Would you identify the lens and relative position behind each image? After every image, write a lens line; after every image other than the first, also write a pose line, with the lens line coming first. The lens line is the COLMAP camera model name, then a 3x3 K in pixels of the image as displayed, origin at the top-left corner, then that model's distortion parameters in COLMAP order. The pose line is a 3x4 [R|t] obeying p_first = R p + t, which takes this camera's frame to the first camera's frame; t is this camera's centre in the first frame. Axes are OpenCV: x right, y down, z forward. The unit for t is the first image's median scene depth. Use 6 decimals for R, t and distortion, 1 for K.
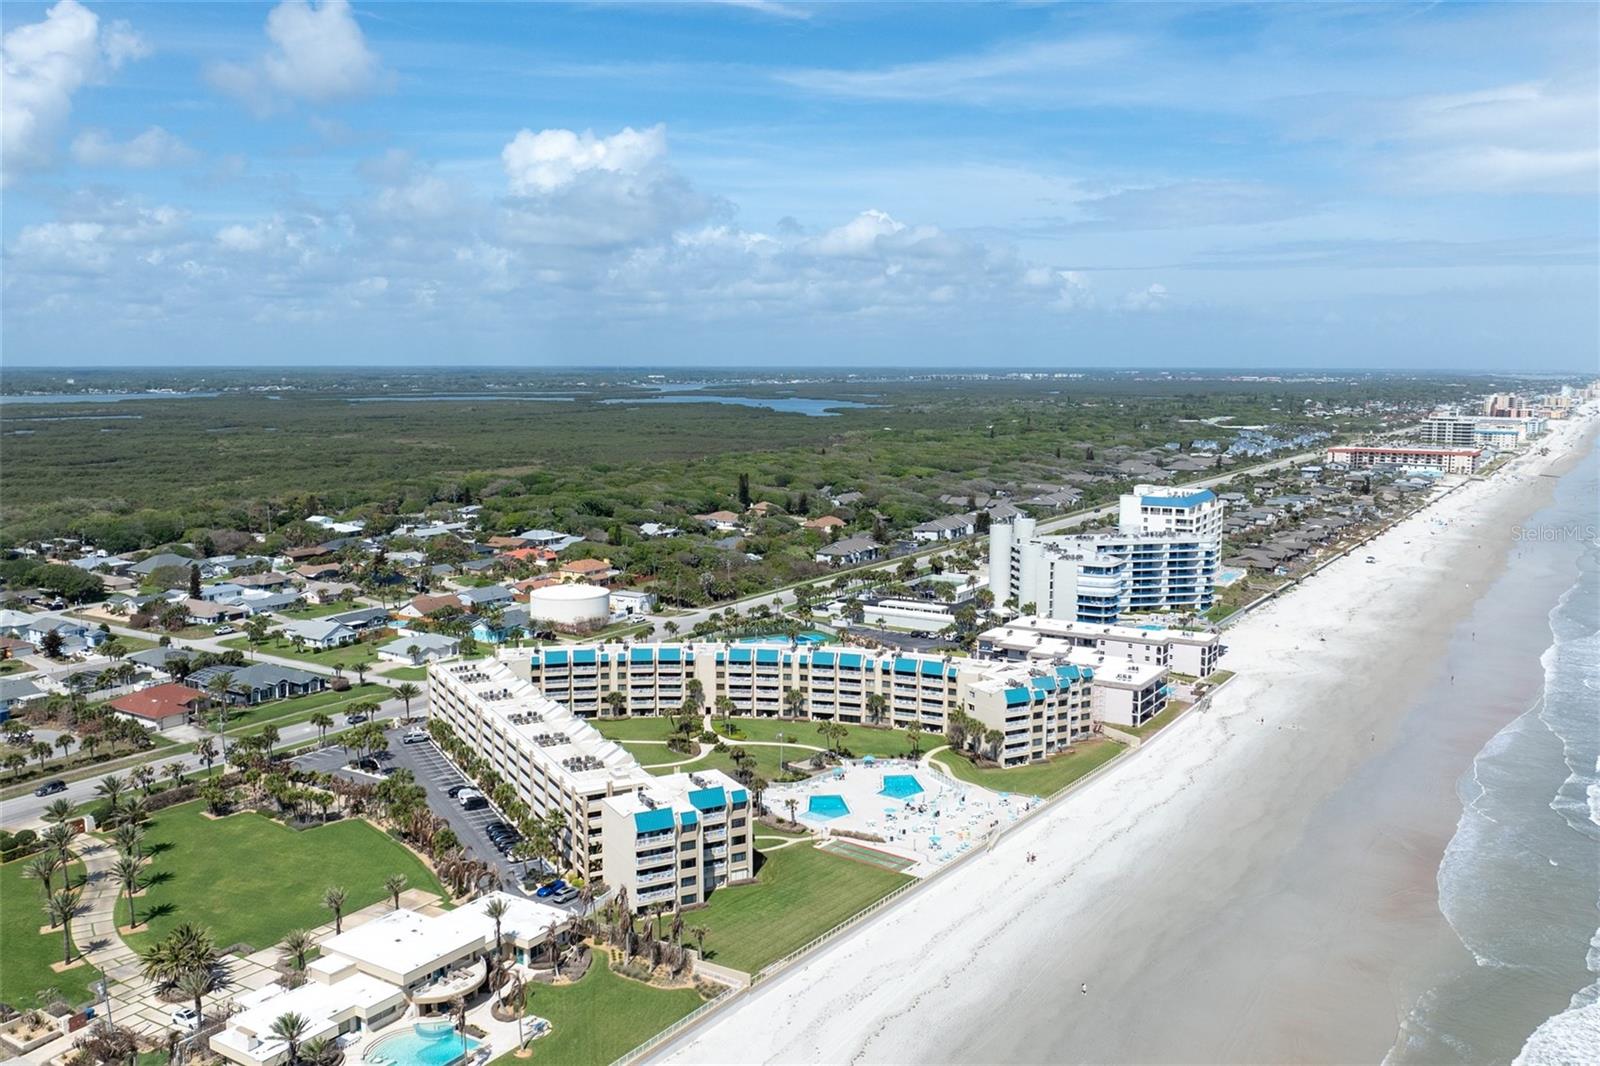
lens RADIAL K [[1332.3, 0, 803.7], [0, 1332.3, 518.6], [0, 0, 1]] dist [-0.016702, -0.016645]
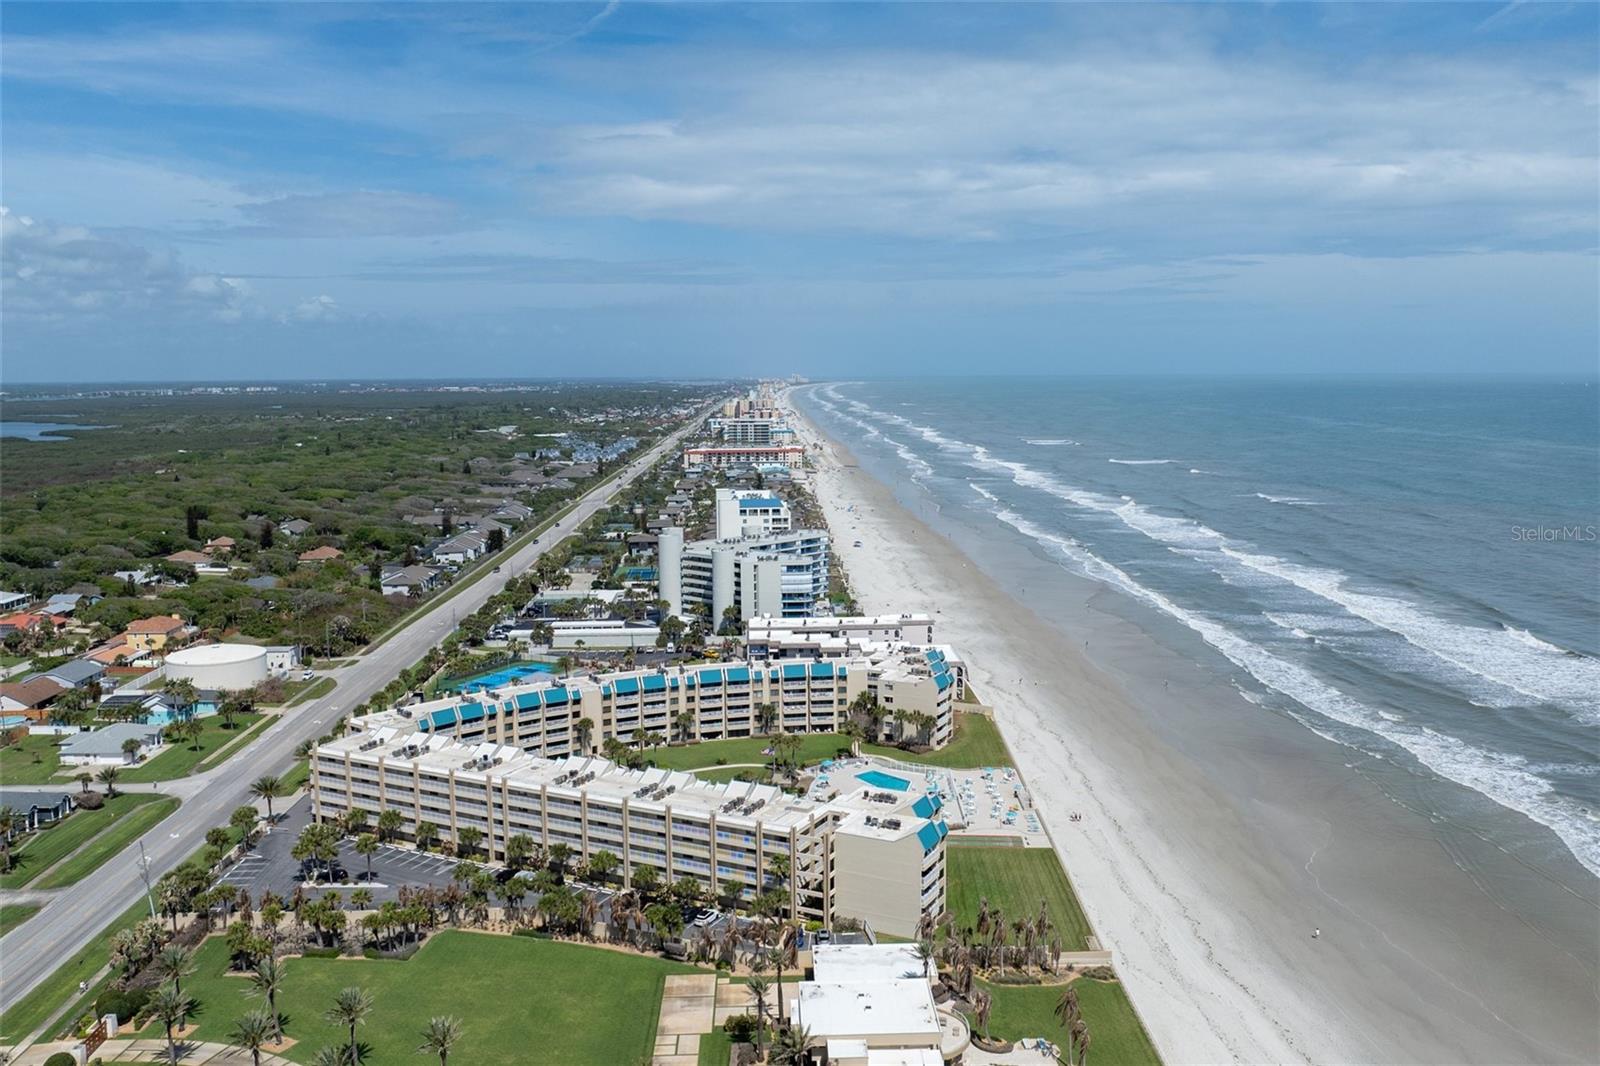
lens RADIAL K [[1332.3, 0, 807.6], [0, 1332.3, 520.9], [0, 0, 1]] dist [-0.016702, -0.016645]
pose [[0.824595, -0.070785, 0.561277, -0.462852], [0.074456, 0.997090, 0.016361, -0.020117], [-0.560802, 0.028299, 0.827466, 0.140211]]
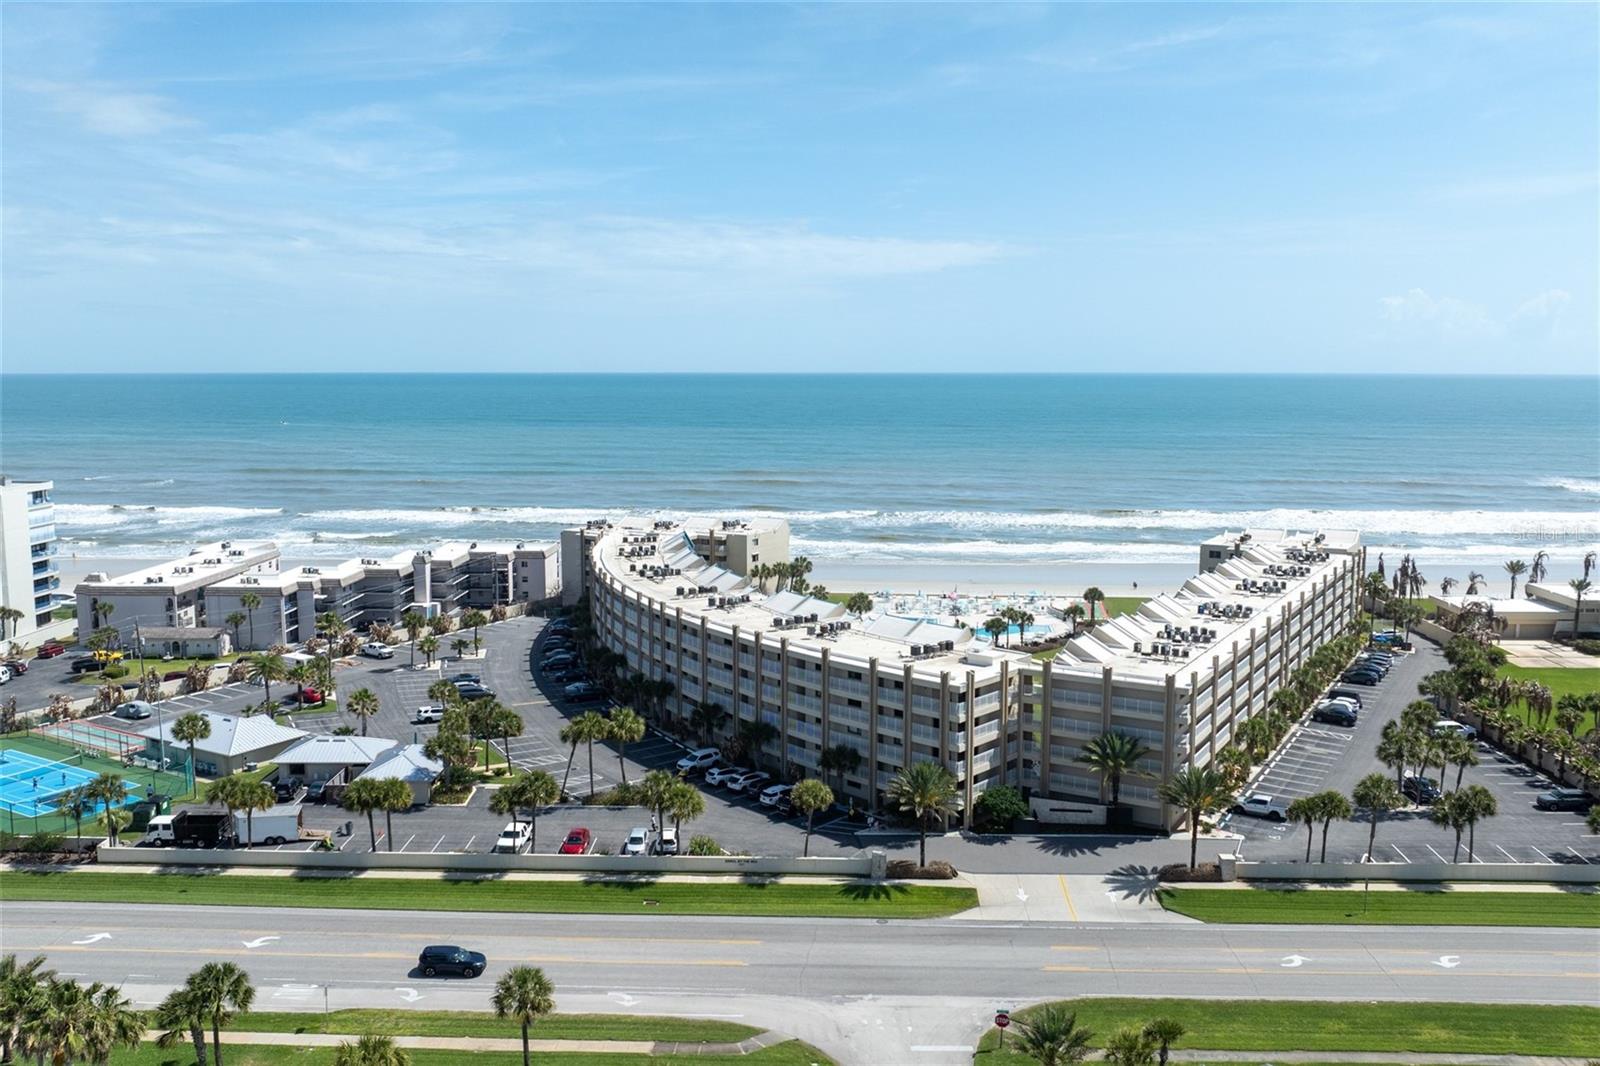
lens RADIAL K [[1332.3, 0, 784.8], [0, 1332.3, 528.7], [0, 0, 1]] dist [-0.016702, -0.016645]
pose [[-0.506289, -0.103785, 0.856096, -0.544540], [0.099416, 0.979088, 0.177489, -0.021973], [-0.856614, 0.174970, -0.485384, 1.256076]]
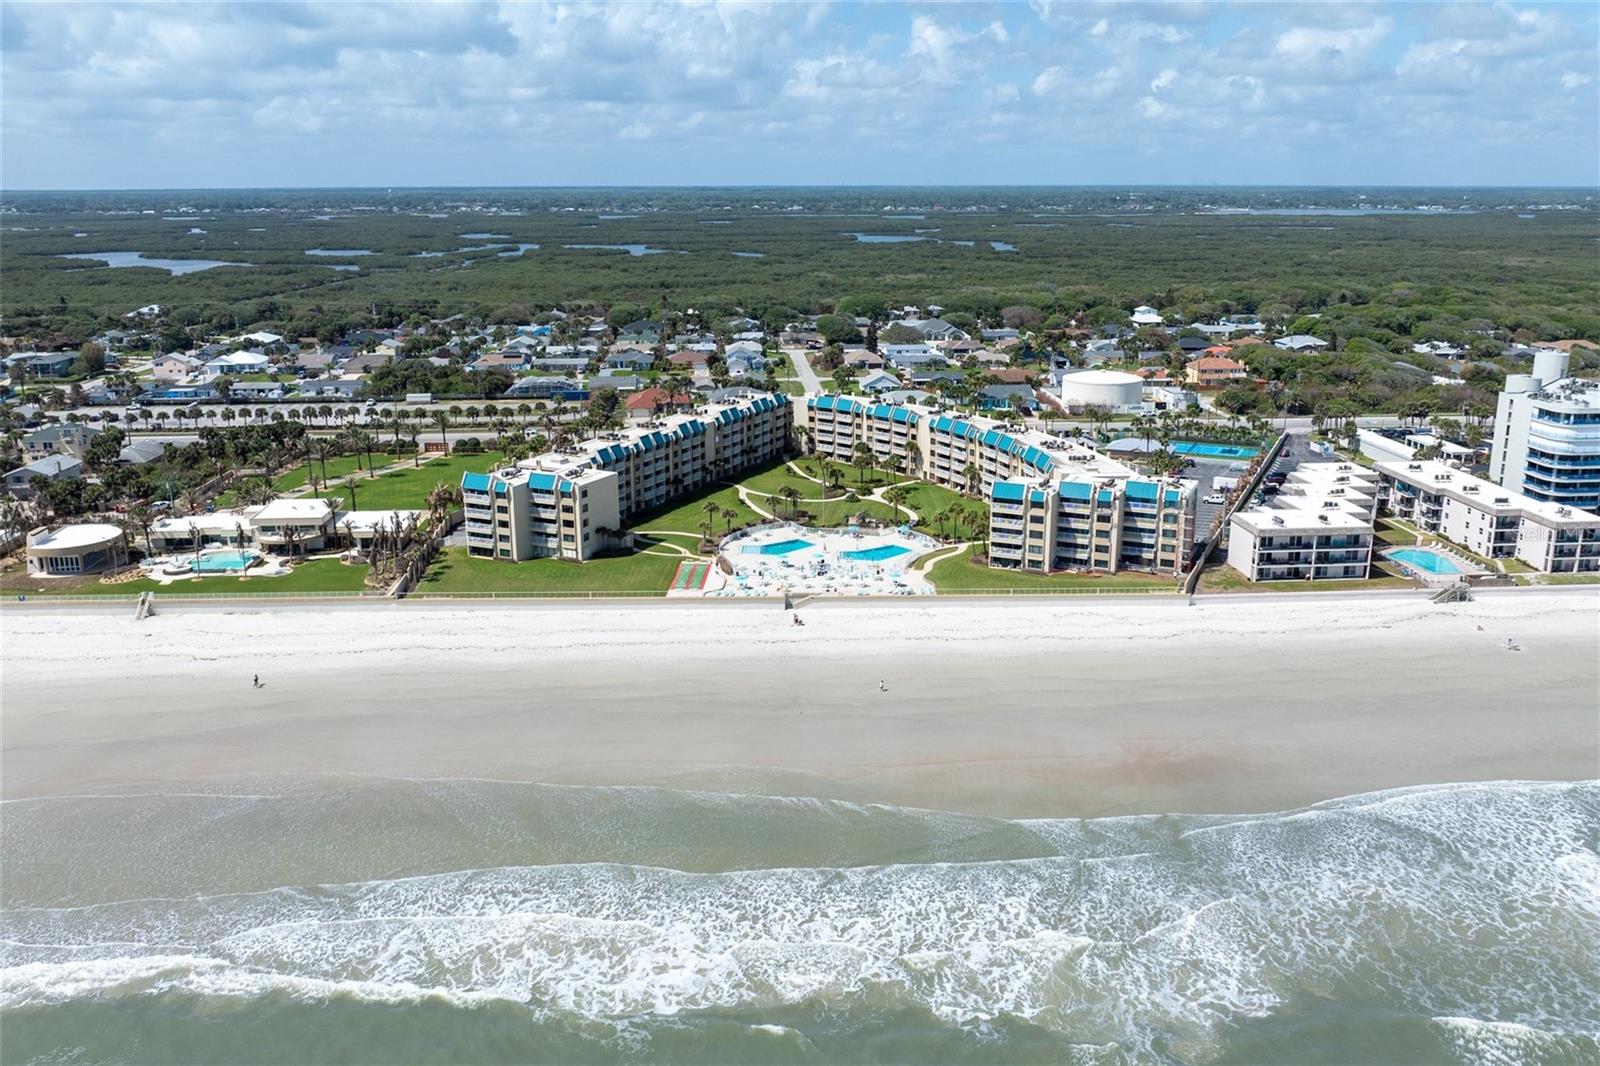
lens RADIAL K [[1332.3, 0, 807.2], [0, 1332.3, 542.3], [0, 0, 1]] dist [-0.016702, -0.016645]
pose [[0.597557, 0.207041, -0.774635, 0.685429], [-0.090174, 0.977312, 0.191651, 0.005963], [0.796740, -0.044670, 0.602669, 0.305243]]
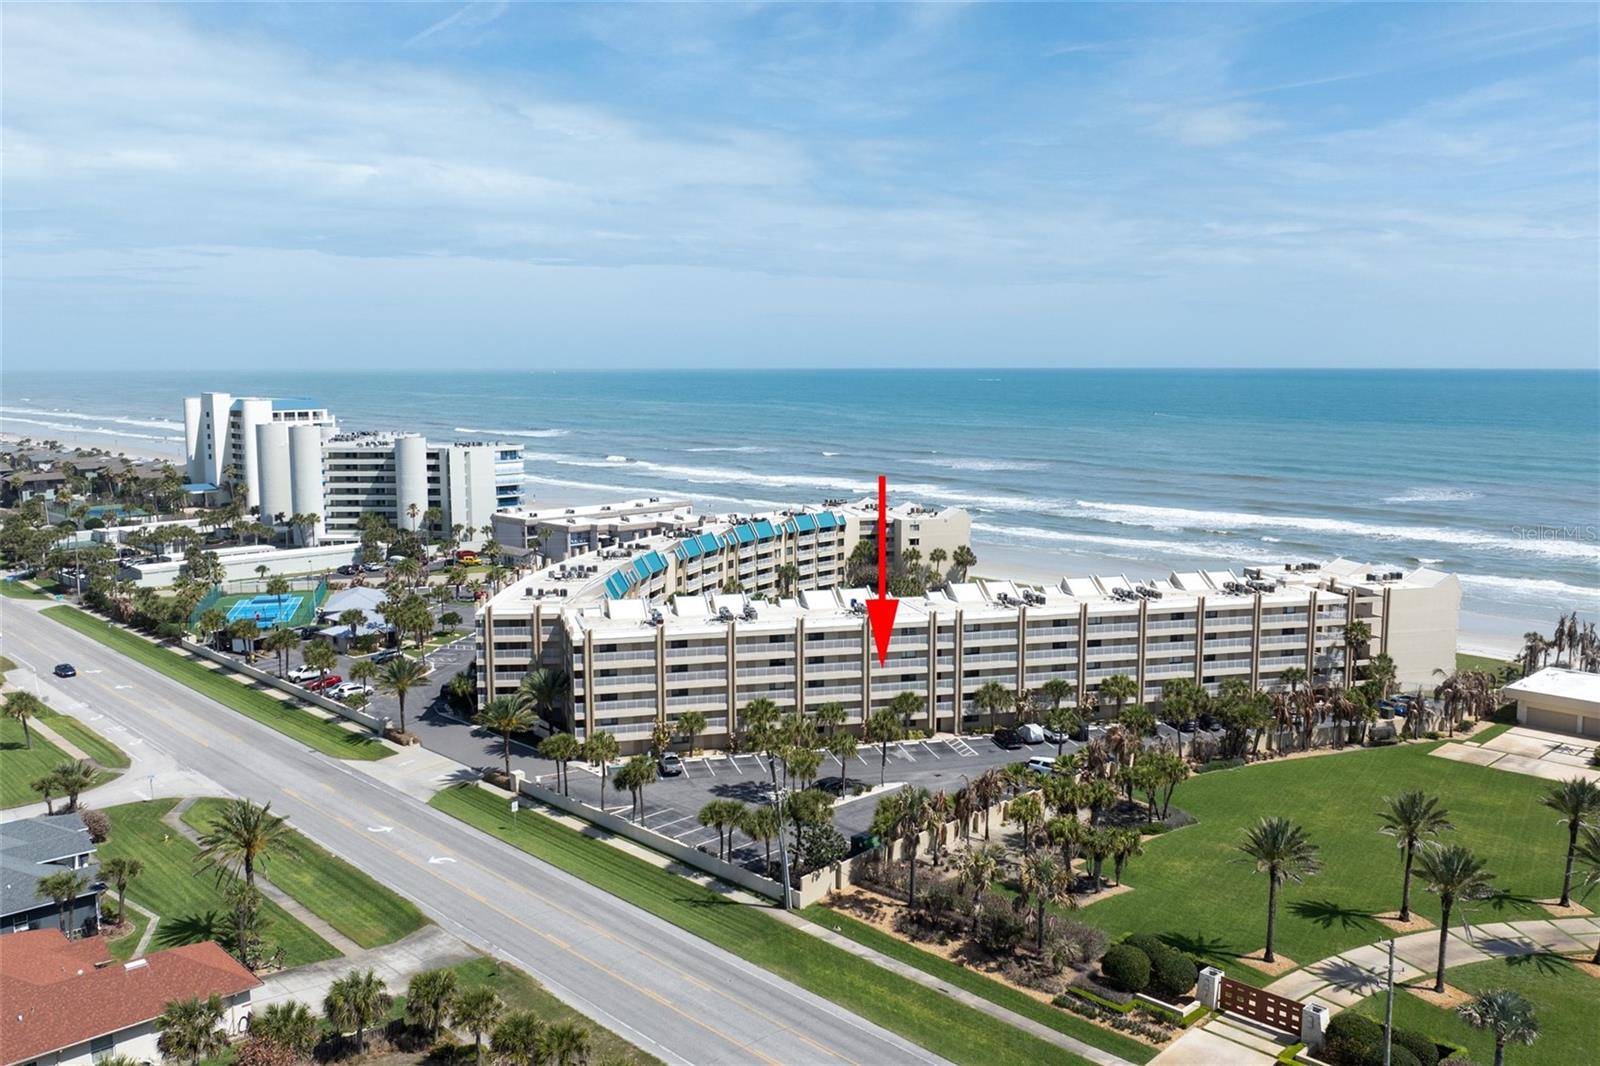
lens RADIAL K [[1332.3, 0, 814.1], [0, 1332.3, 479.5], [0, 0, 1]] dist [-0.016702, -0.016645]
pose [[0.229947, -0.085937, 0.969401, -0.713566], [0.113562, 0.991658, 0.060972, 0.030338], [-0.966555, 0.096067, 0.237788, 0.761219]]
